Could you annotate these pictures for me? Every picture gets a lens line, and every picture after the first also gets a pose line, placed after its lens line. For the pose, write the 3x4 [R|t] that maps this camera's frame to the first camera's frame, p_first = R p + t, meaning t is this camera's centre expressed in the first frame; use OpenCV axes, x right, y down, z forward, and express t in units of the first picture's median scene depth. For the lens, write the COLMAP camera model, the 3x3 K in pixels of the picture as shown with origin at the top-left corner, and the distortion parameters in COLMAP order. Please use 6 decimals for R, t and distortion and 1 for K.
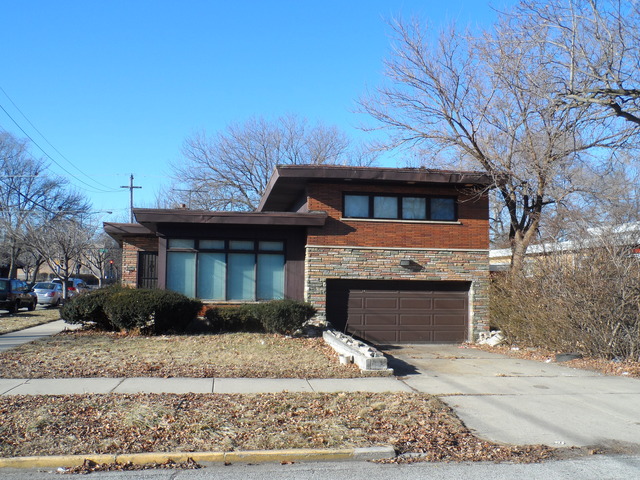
lens RADIAL K [[600.3, 0, 317.8], [0, 600.3, 239.3], [0, 0, 1]] dist [0.002456, 0.000000]
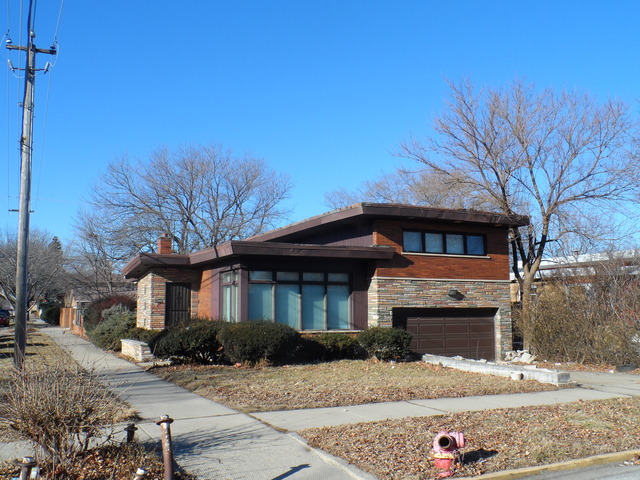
lens RADIAL K [[600.3, 0, 318.5], [0, 600.3, 240.7], [0, 0, 1]] dist [0.002456, 0.000000]
pose [[0.952385, 0.017342, 0.304405, -0.438854], [-0.003943, 0.998998, -0.044578, -0.006760], [-0.304873, 0.041255, 0.951499, -0.002370]]
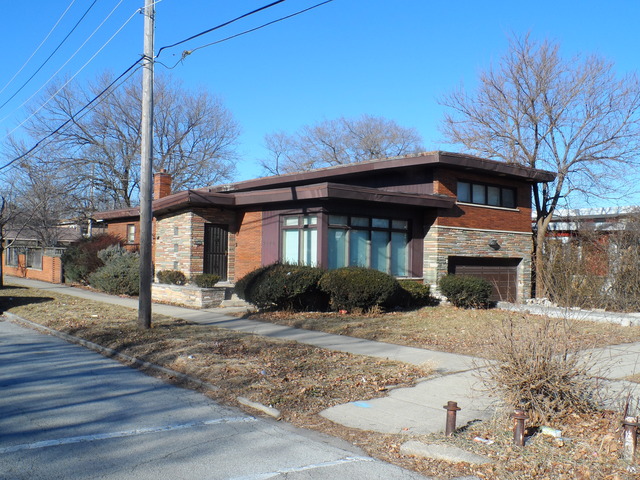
lens RADIAL K [[600.3, 0, 323.3], [0, 600.3, 239.9], [0, 0, 1]] dist [0.002456, 0.000000]
pose [[0.853243, 0.016221, 0.521261, -0.748540], [-0.043505, 0.998246, 0.040148, 0.000941], [-0.519695, -0.056934, 0.852453, 0.169804]]
